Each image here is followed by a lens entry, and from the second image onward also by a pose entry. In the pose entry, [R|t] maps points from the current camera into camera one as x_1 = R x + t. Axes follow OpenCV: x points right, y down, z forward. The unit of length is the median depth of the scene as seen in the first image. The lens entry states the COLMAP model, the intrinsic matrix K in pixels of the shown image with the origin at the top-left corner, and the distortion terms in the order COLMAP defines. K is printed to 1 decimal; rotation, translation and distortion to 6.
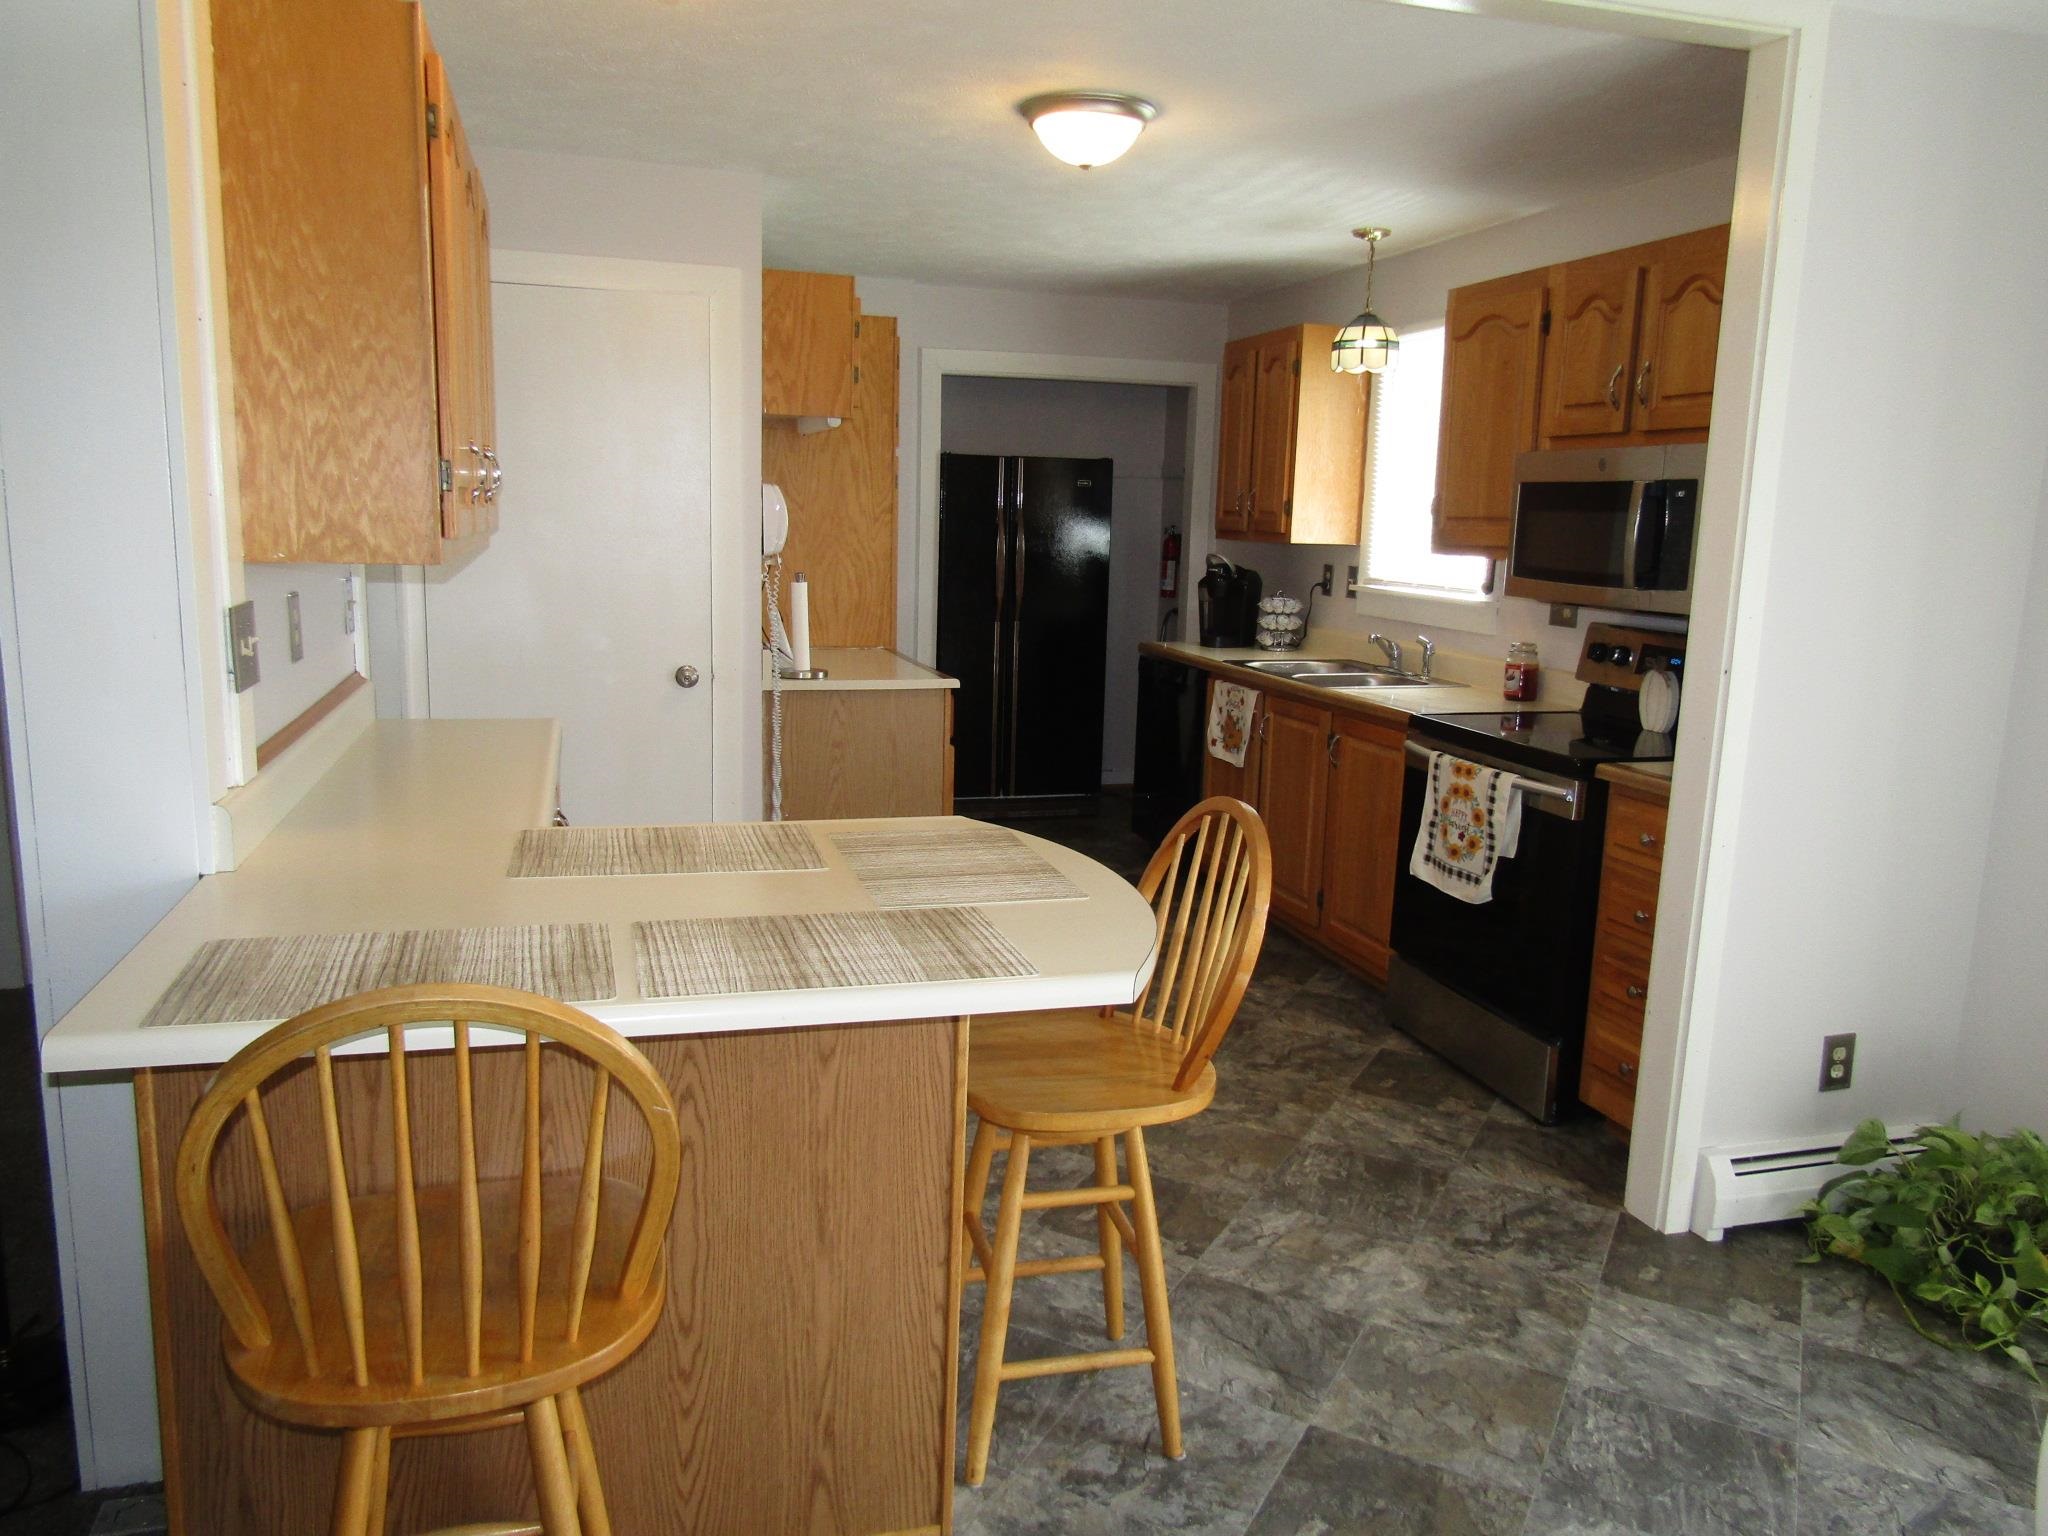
lens RADIAL K [[1442.1, 0, 1024.0], [0, 1442.1, 768.0], [0, 0, 1]] dist [-0.013575, 0.002953]
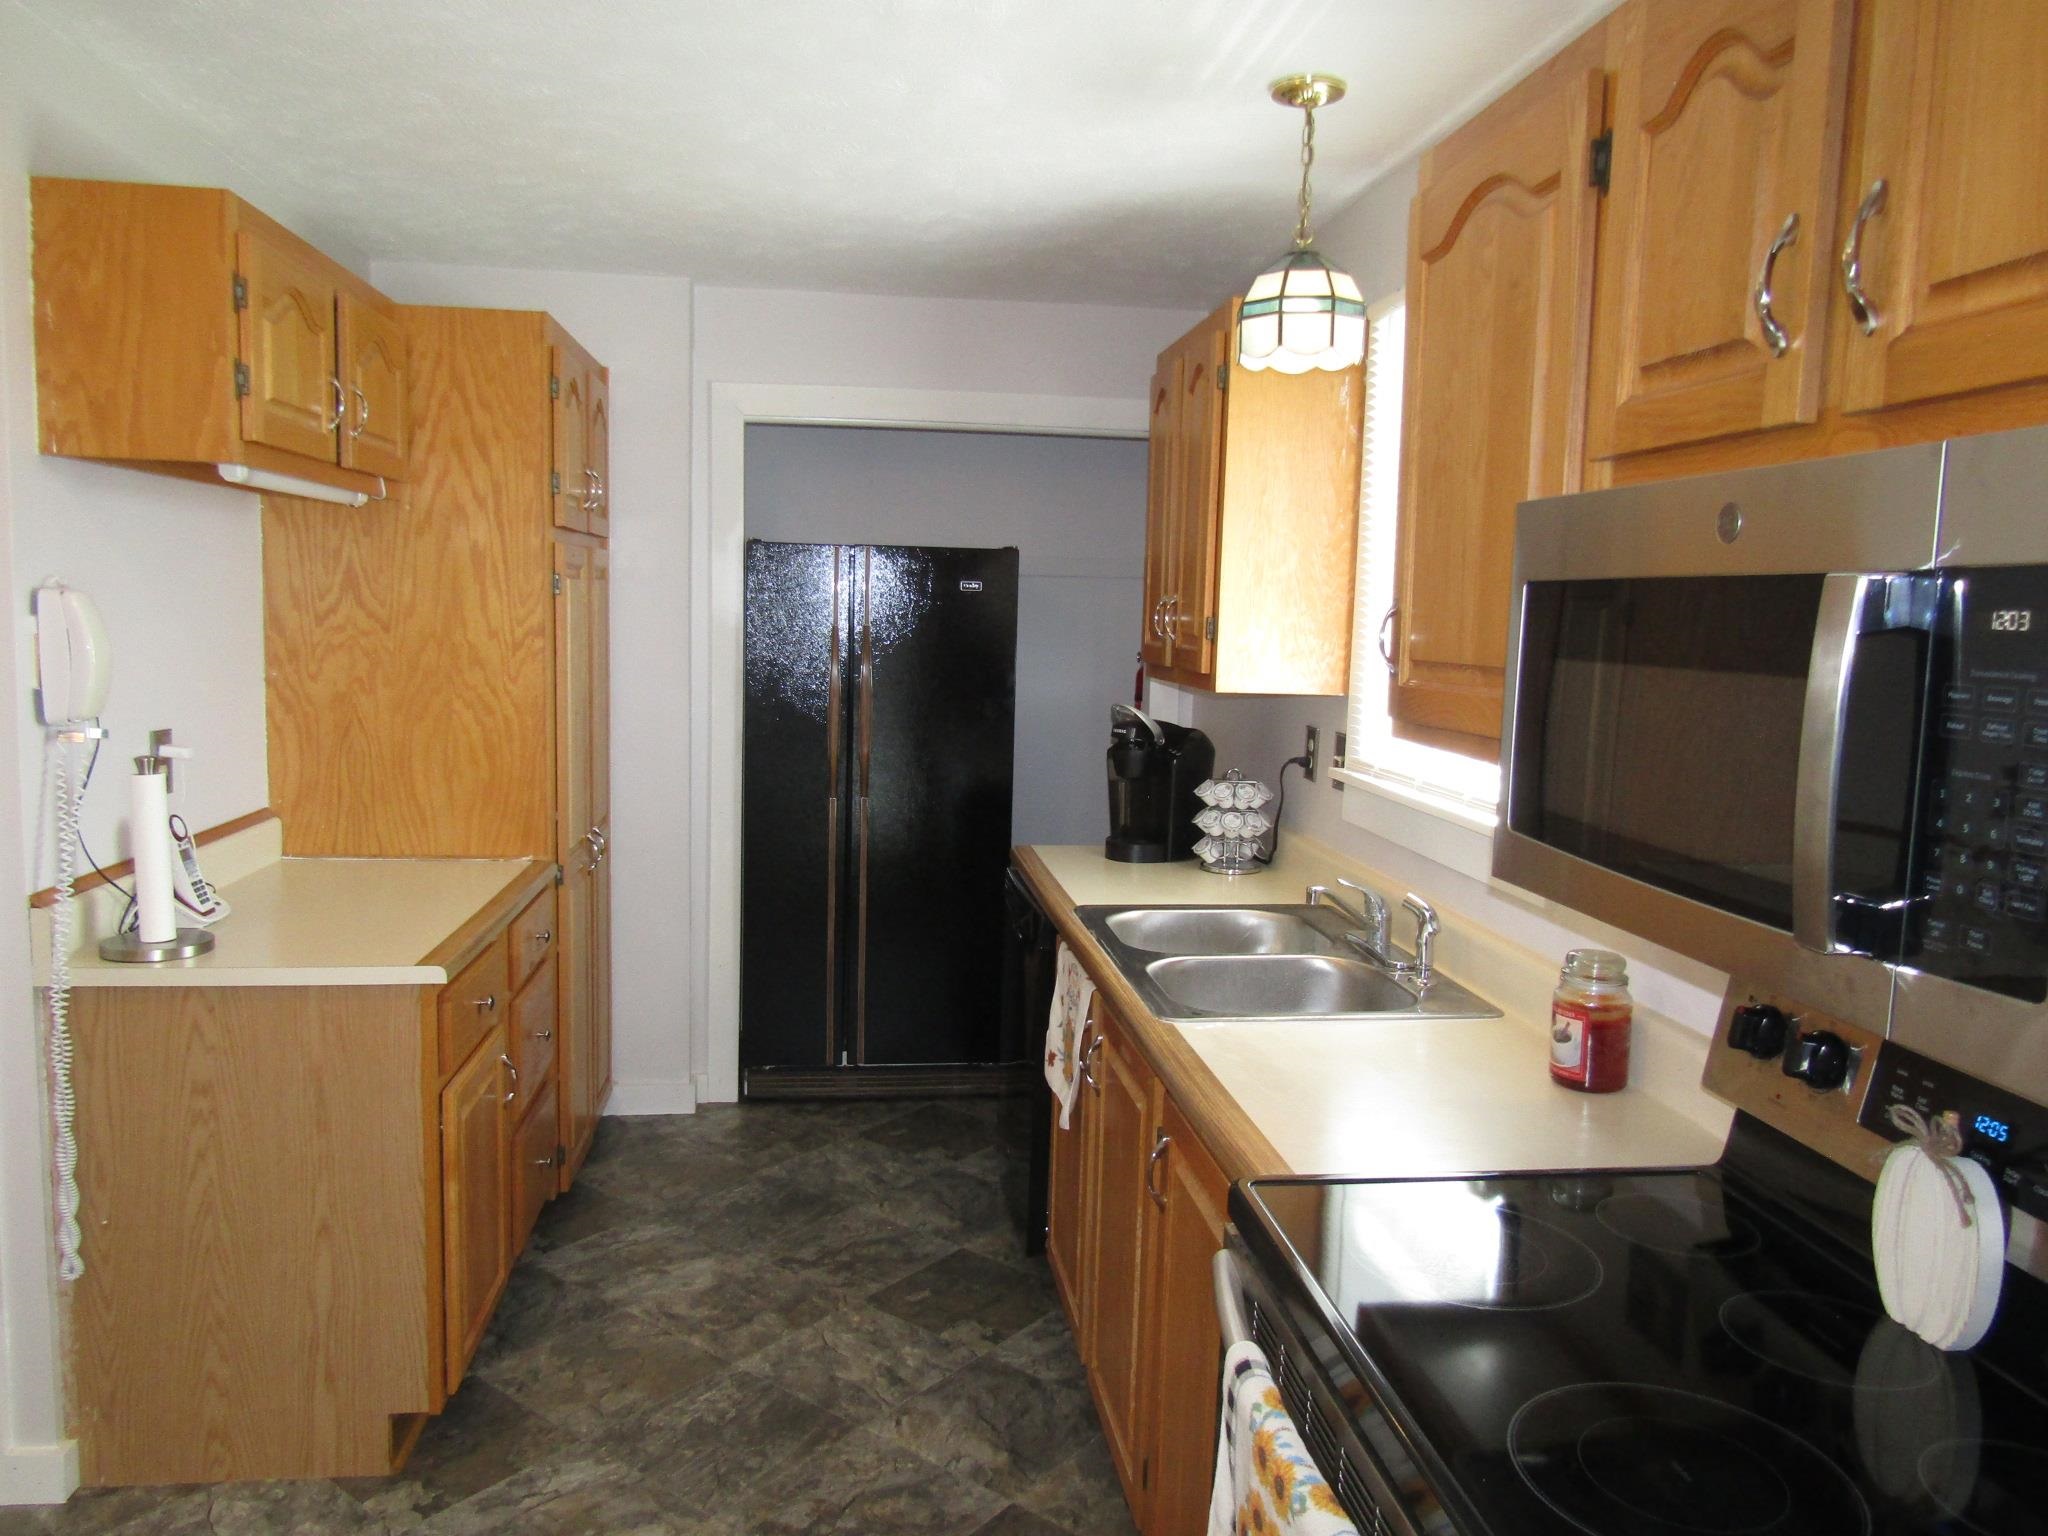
lens RADIAL K [[1449.9, 0, 1024.0], [0, 1449.9, 768.0], [0, 0, 1]] dist [-0.010385, 0.000462]
pose [[0.987648, 0.018117, -0.155639, 0.240902], [-0.029072, 0.997234, -0.068407, -0.105365], [0.153969, 0.072087, 0.985443, 0.536559]]
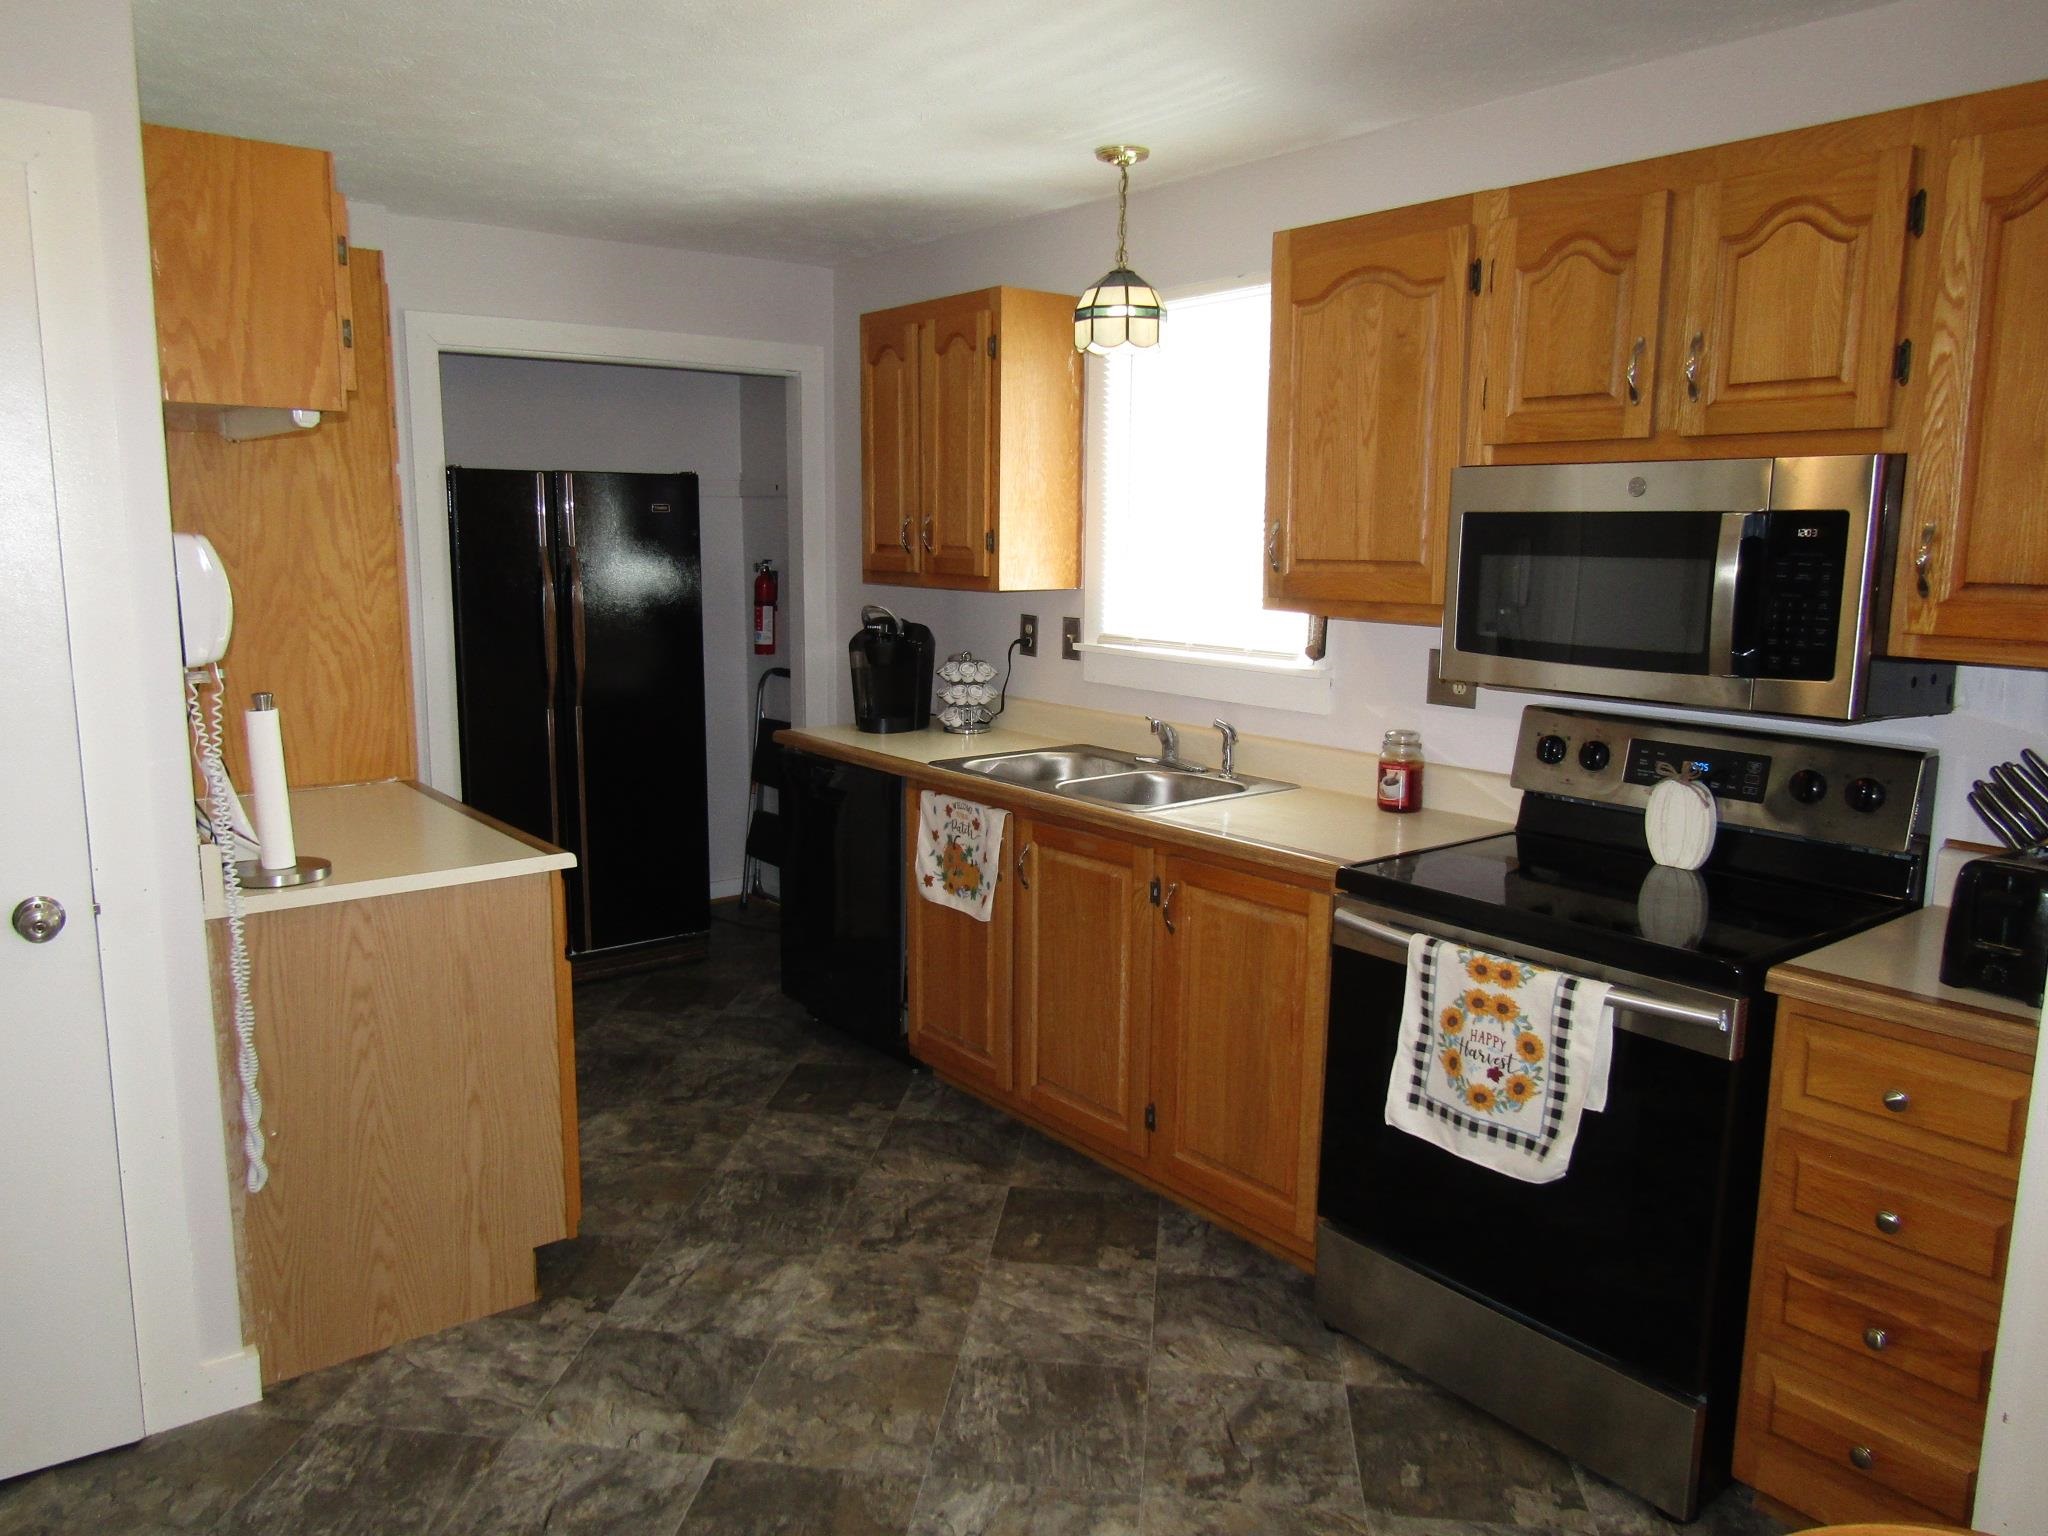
lens RADIAL K [[1450.1, 0, 1024.0], [0, 1450.1, 768.0], [0, 0, 1]] dist [-0.005877, -0.008477]
pose [[0.928909, -0.080373, 0.361481, -0.088068], [0.081941, 0.996576, 0.011017, -0.089996], [-0.361129, 0.019386, 0.932314, 0.386953]]
